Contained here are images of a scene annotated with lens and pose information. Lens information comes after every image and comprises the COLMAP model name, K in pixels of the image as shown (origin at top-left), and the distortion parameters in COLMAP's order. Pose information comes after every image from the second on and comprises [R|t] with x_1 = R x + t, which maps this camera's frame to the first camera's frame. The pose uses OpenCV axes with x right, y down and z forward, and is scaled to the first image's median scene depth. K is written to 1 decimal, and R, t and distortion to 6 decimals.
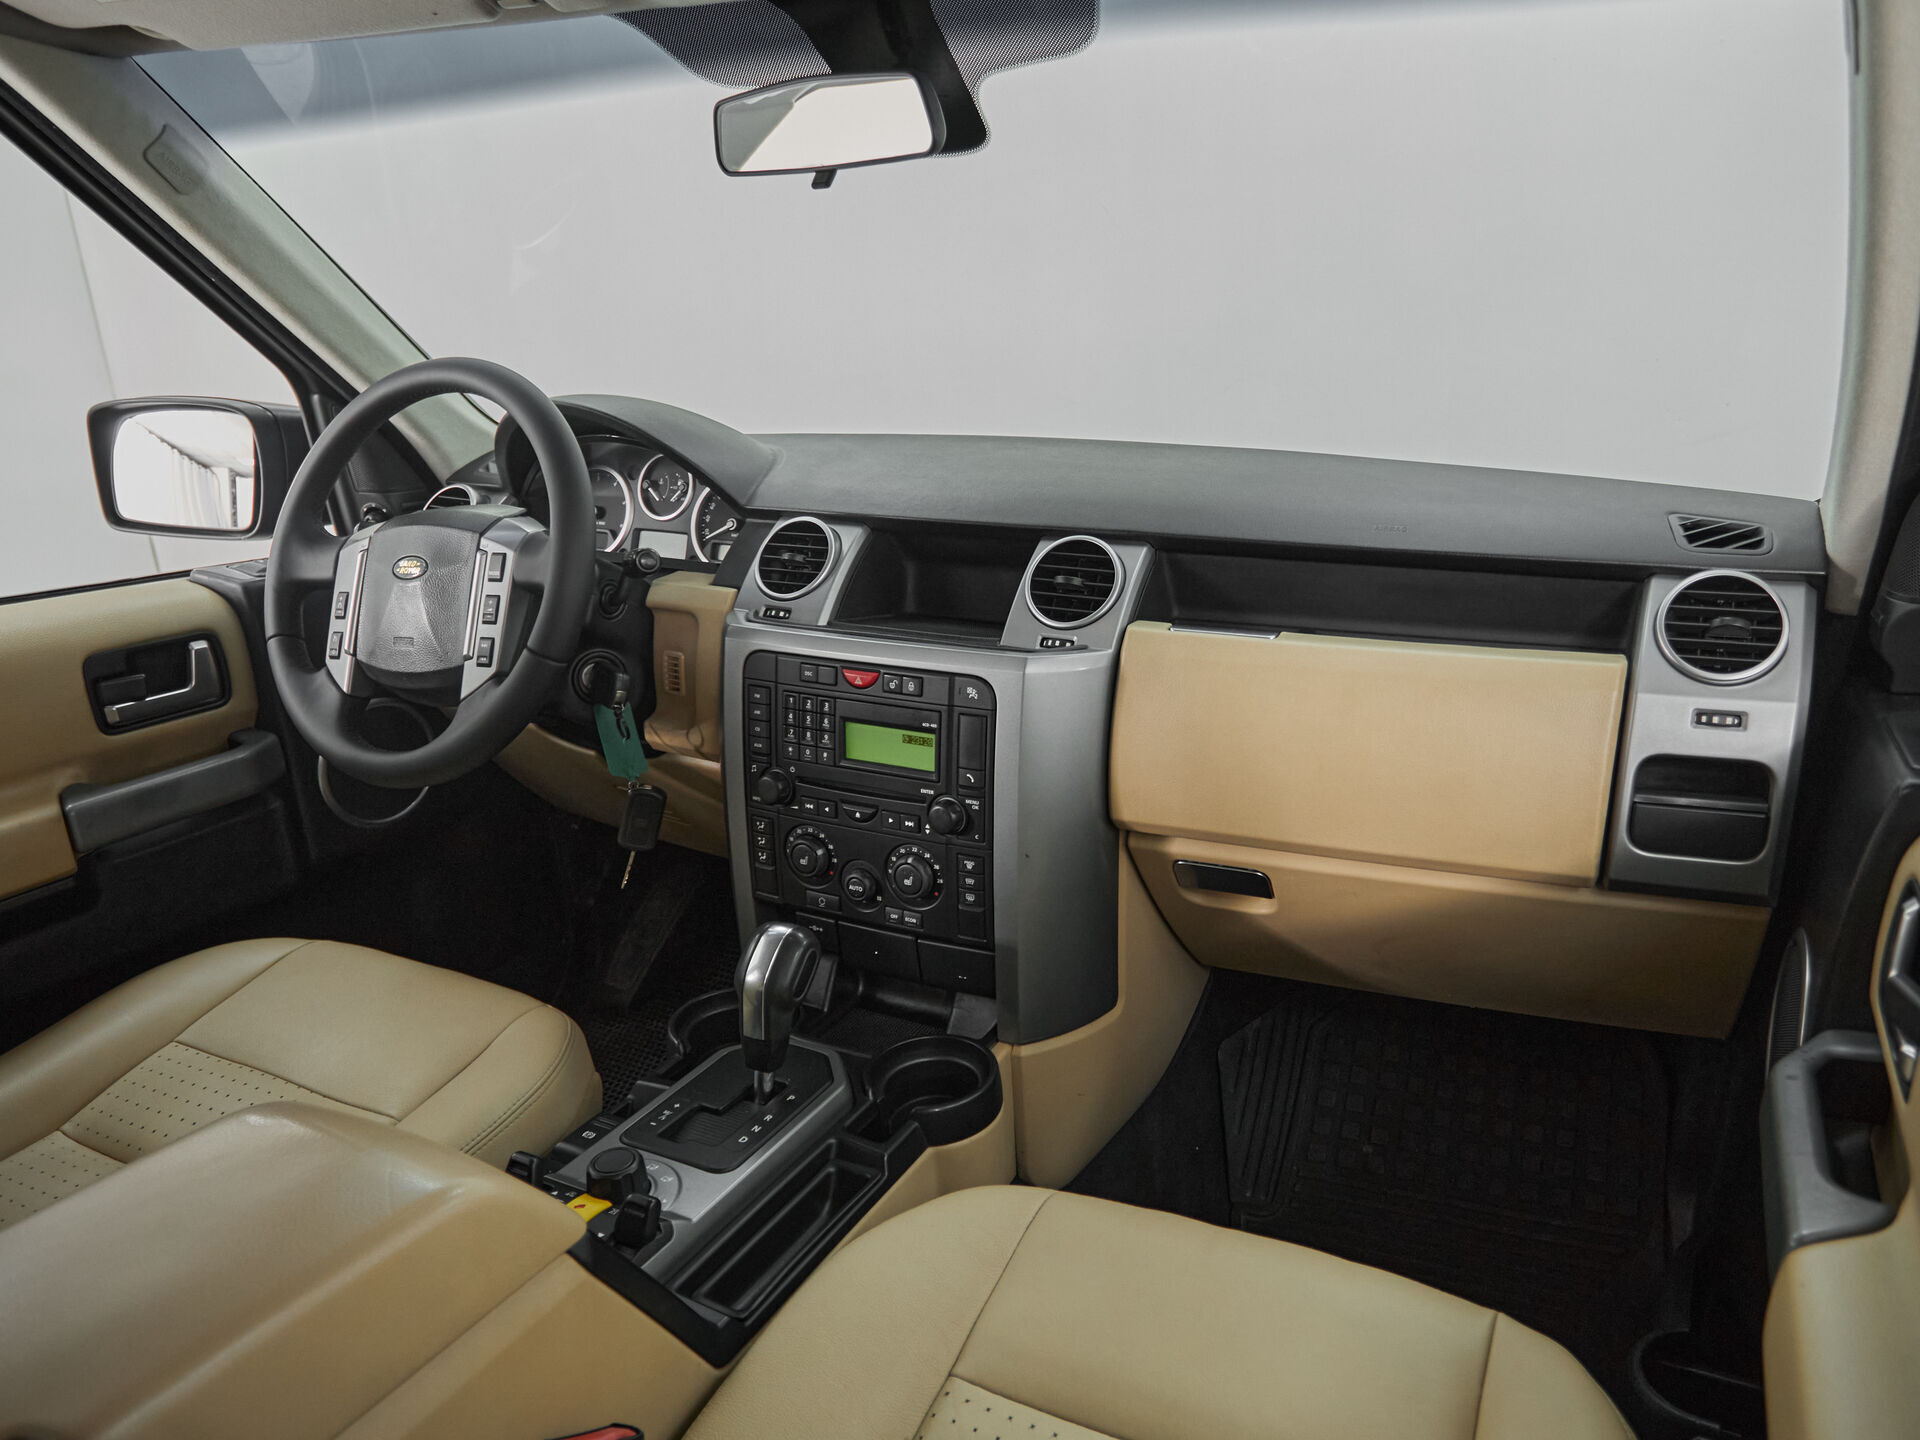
lens RADIAL K [[1287.0, 0, 1080.5], [0, 1287.0, 731.8], [0, 0, 1]] dist [0.002558, 0.002360]
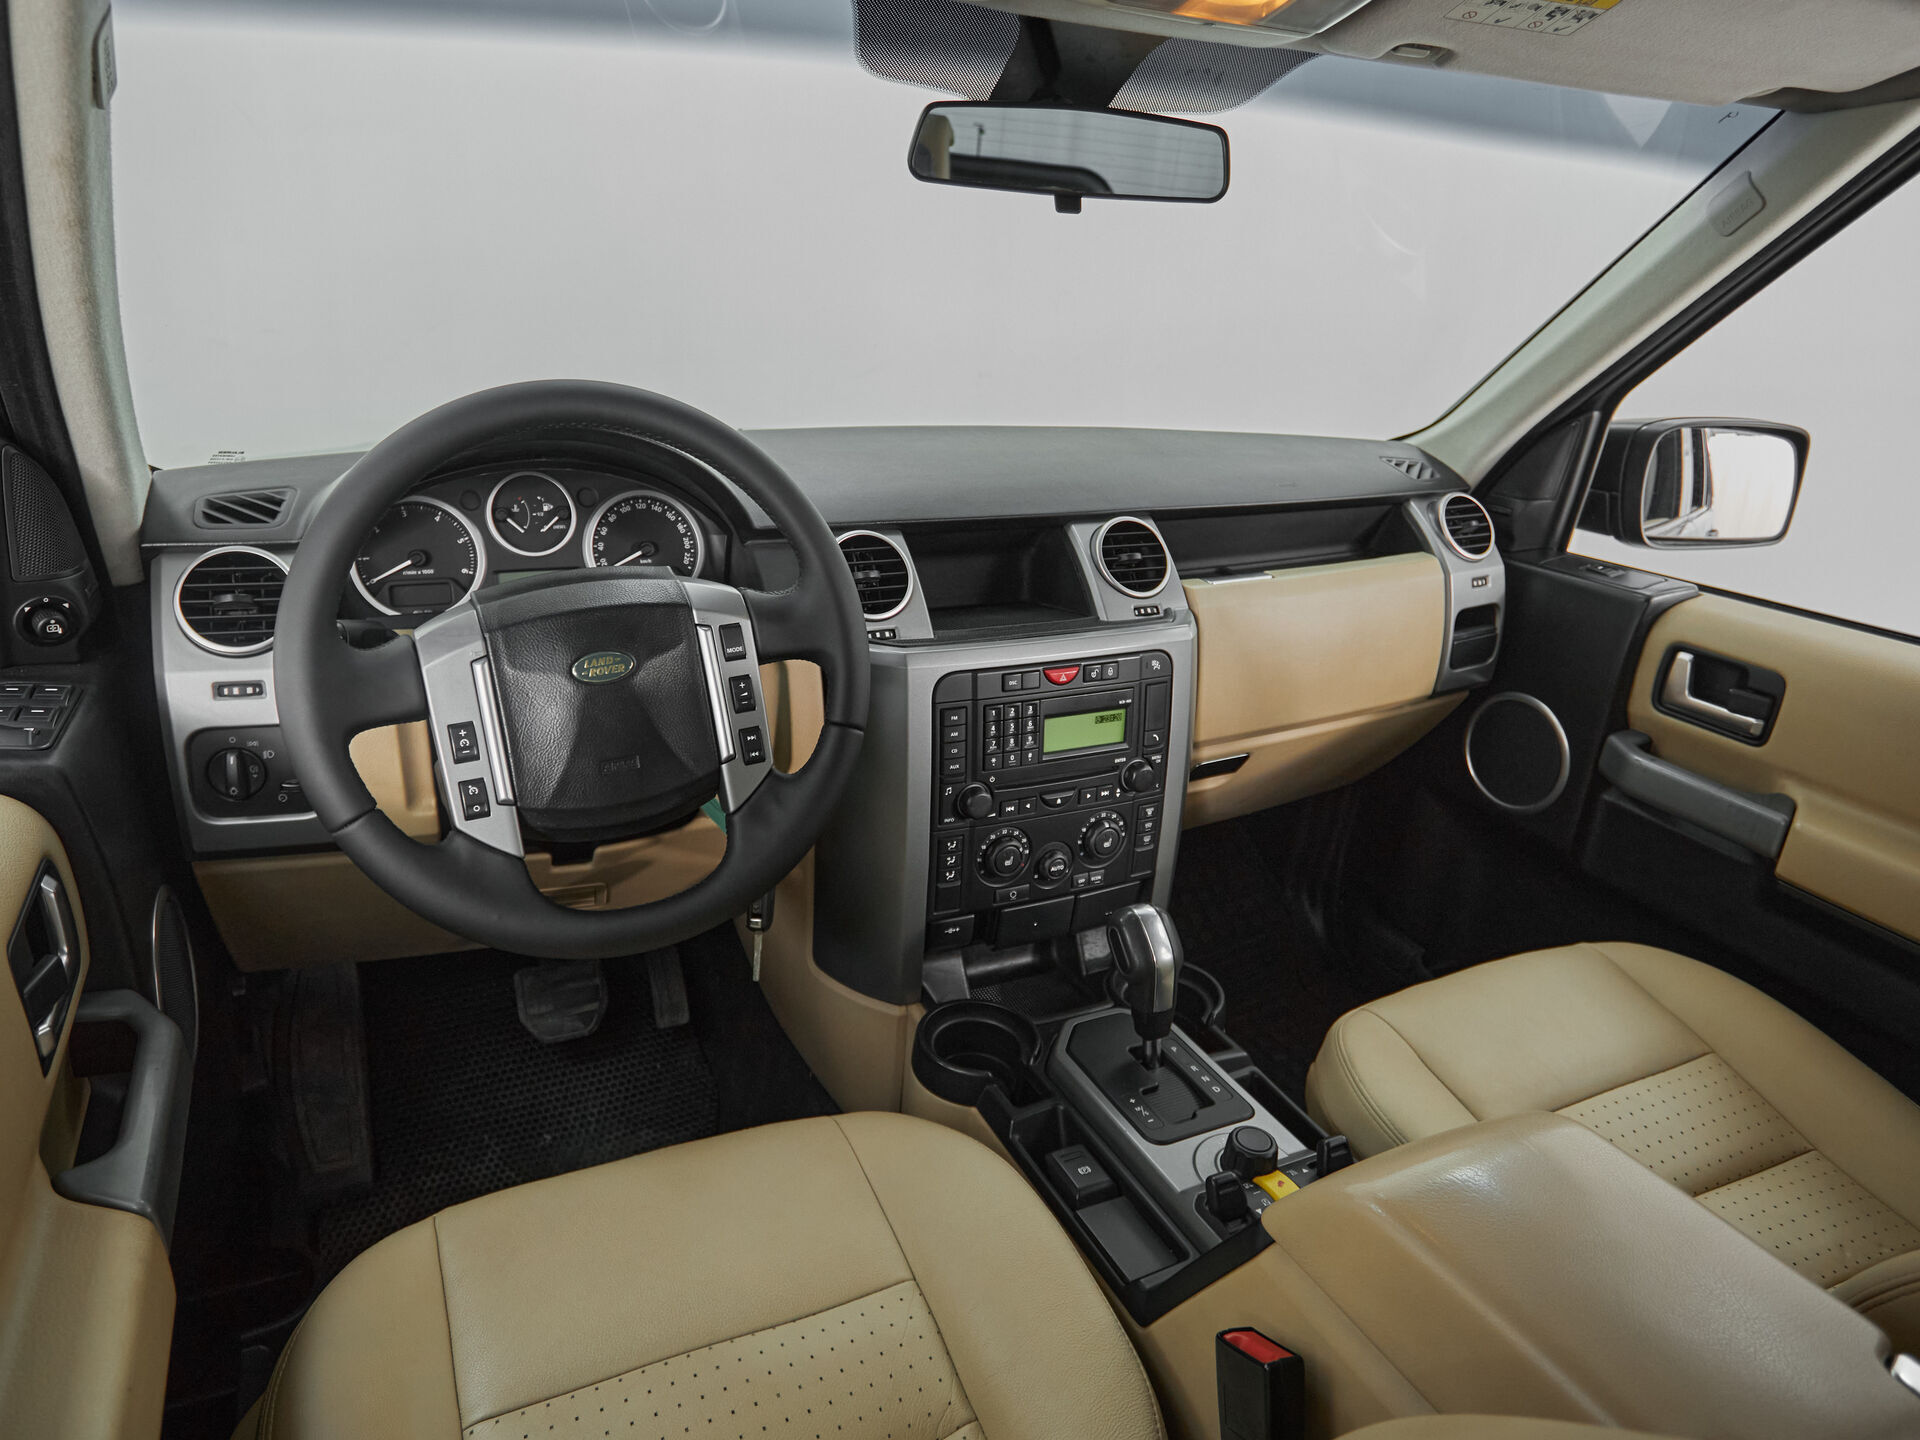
lens RADIAL K [[1219.6, 0, 913.2], [0, 1219.6, 714.8], [0, 0, 1]] dist [0.000425, 0.000838]
pose [[0.648820, -0.239506, 0.722267, -0.969280], [0.183543, 0.970407, 0.156912, -0.187333], [-0.738474, 0.030760, 0.673579, 0.401217]]
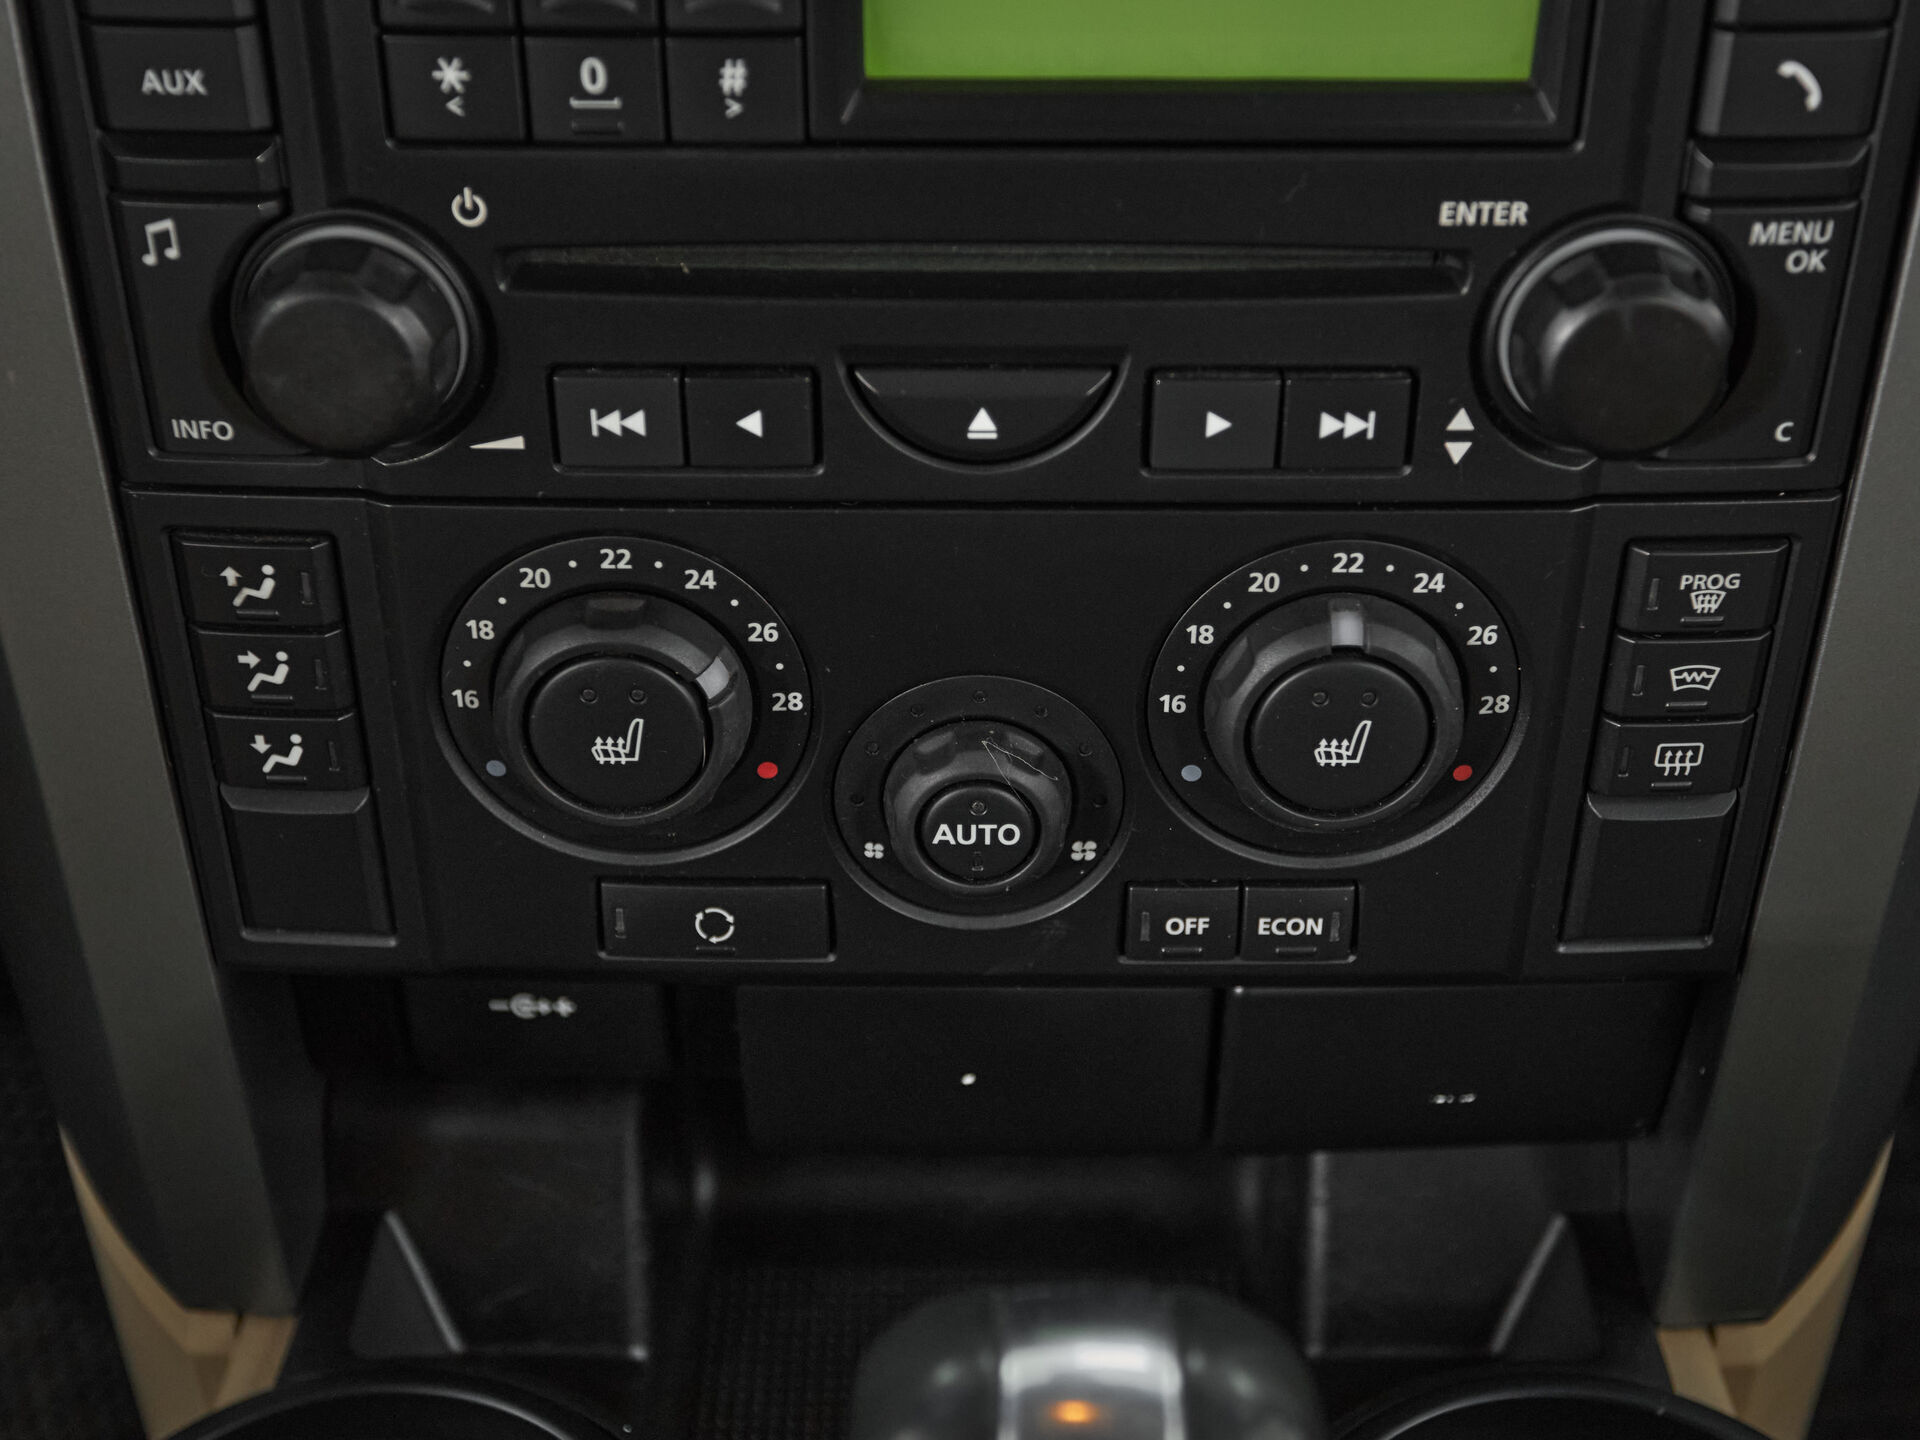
lens RADIAL K [[2486.8, 0, 960.0], [0, 2486.8, 720.0], [0, 0, 1]] dist [-0.015182, 0.068138]
pose [[0.910436, -0.230153, 0.343709, -0.292100], [0.119577, 0.941878, 0.313954, 0.000490], [-0.395989, -0.244735, 0.885041, 0.712619]]
